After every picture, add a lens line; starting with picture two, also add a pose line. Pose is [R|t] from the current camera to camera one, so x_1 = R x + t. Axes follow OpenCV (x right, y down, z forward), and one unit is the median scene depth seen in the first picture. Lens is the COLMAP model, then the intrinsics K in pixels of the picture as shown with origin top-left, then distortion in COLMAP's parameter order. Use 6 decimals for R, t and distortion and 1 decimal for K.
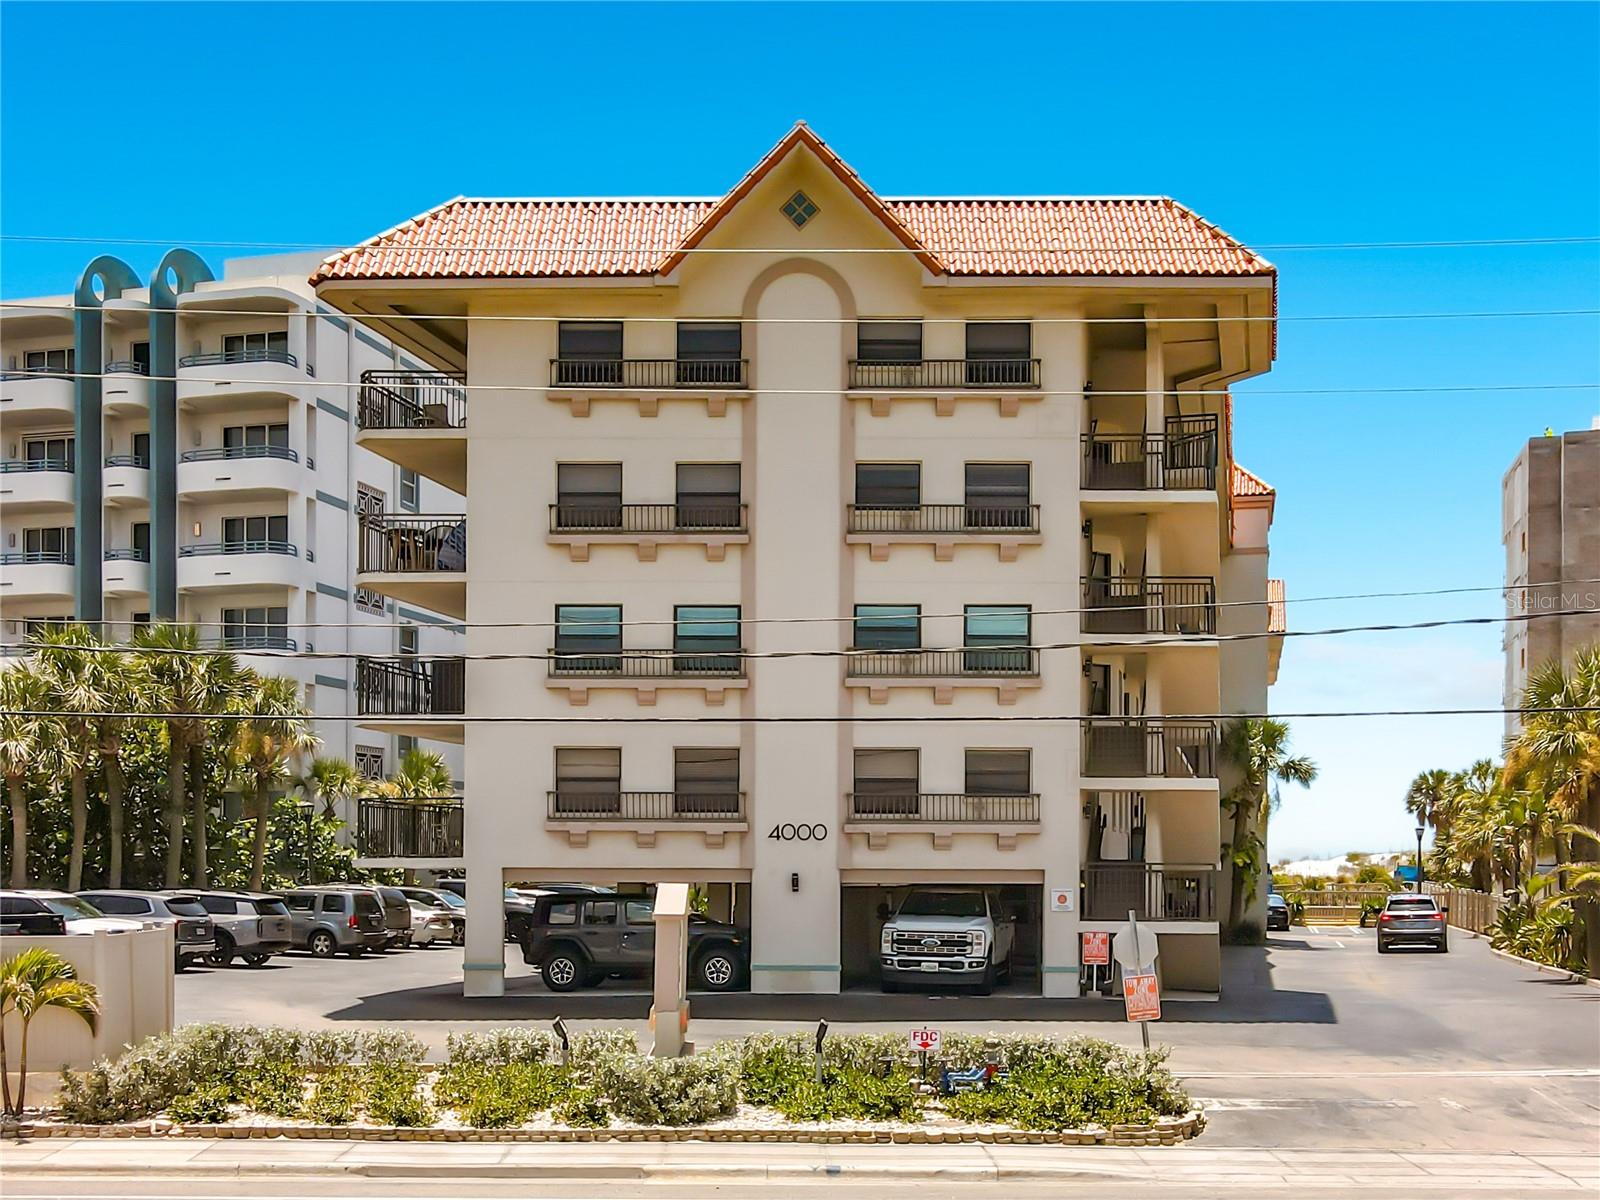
lens RADIAL K [[1211.4, 0, 800.5], [0, 1211.4, 839.7], [0, 0, 1]] dist [-0.001302, 0.006679]
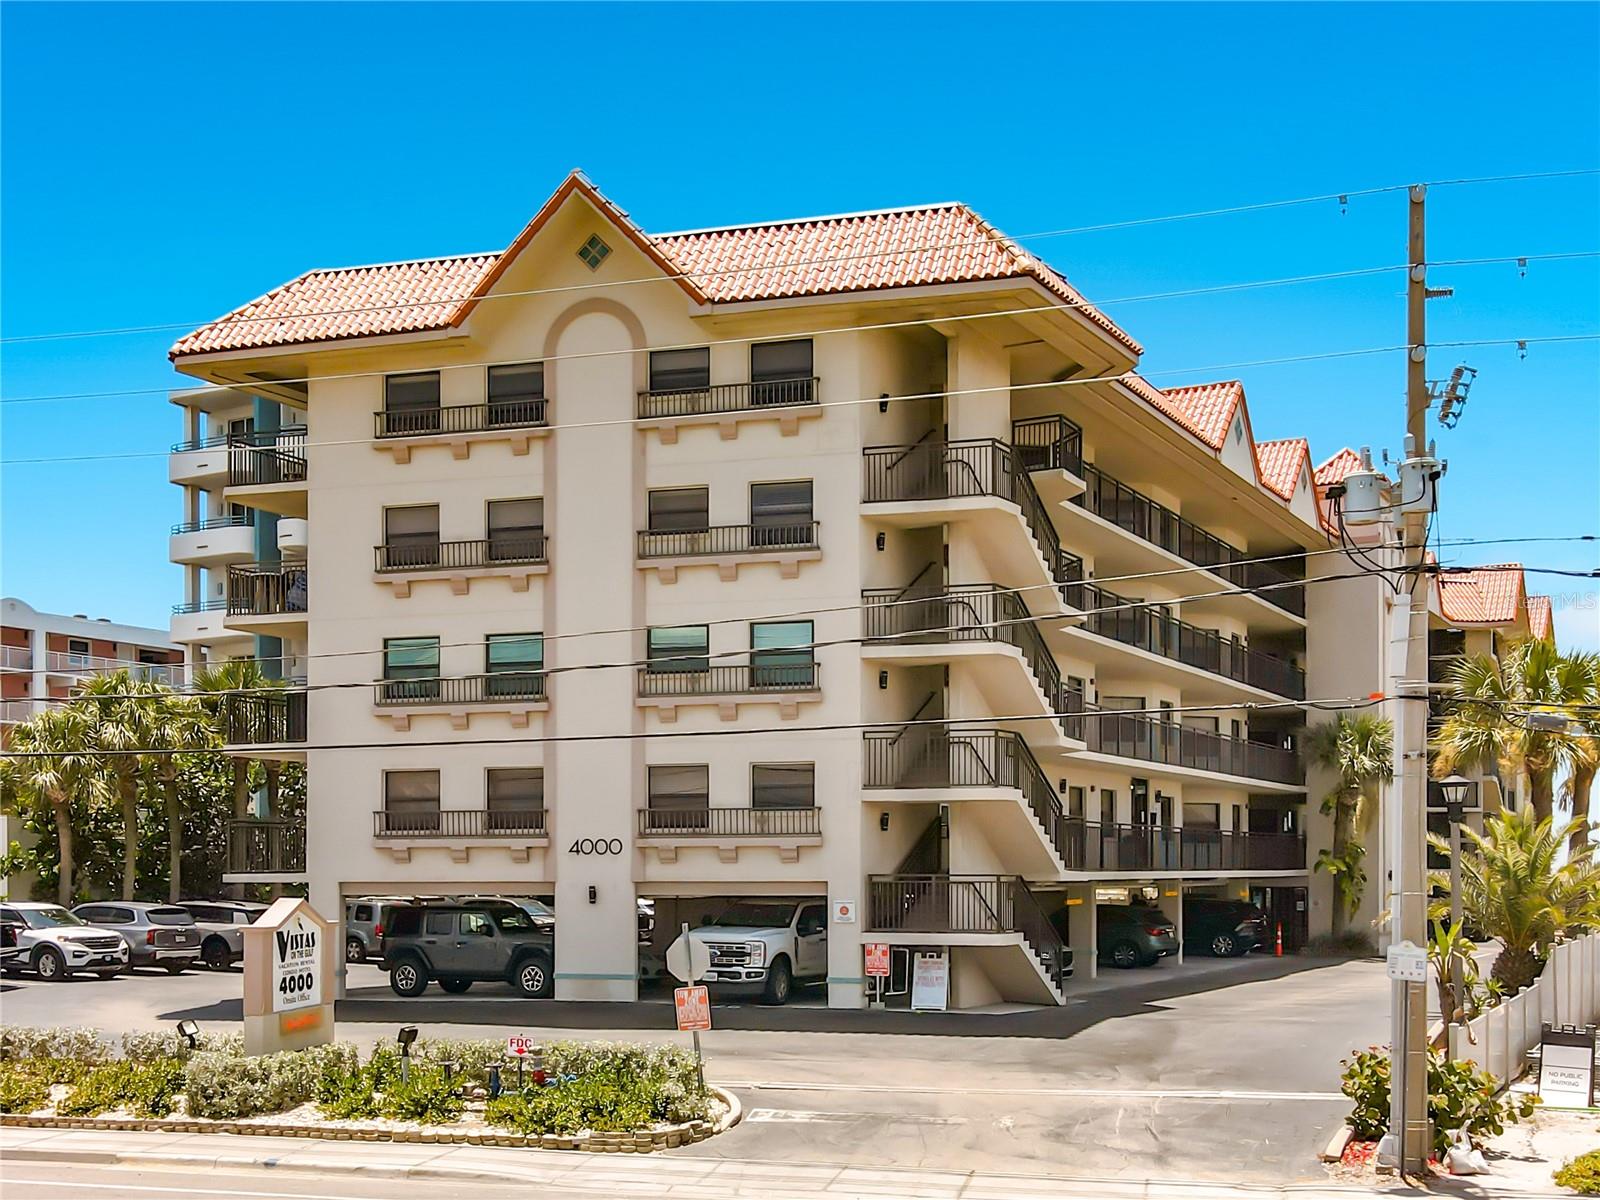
lens RADIAL K [[1203.0, 0, 836.3], [0, 1203.0, 846.3], [0, 0, 1]] dist [-0.000997, 0.002789]
pose [[0.984460, -0.009398, -0.175358, 0.384204], [0.009187, 0.999956, -0.002013, -0.002642], [0.175369, 0.000371, 0.984503, 0.013690]]
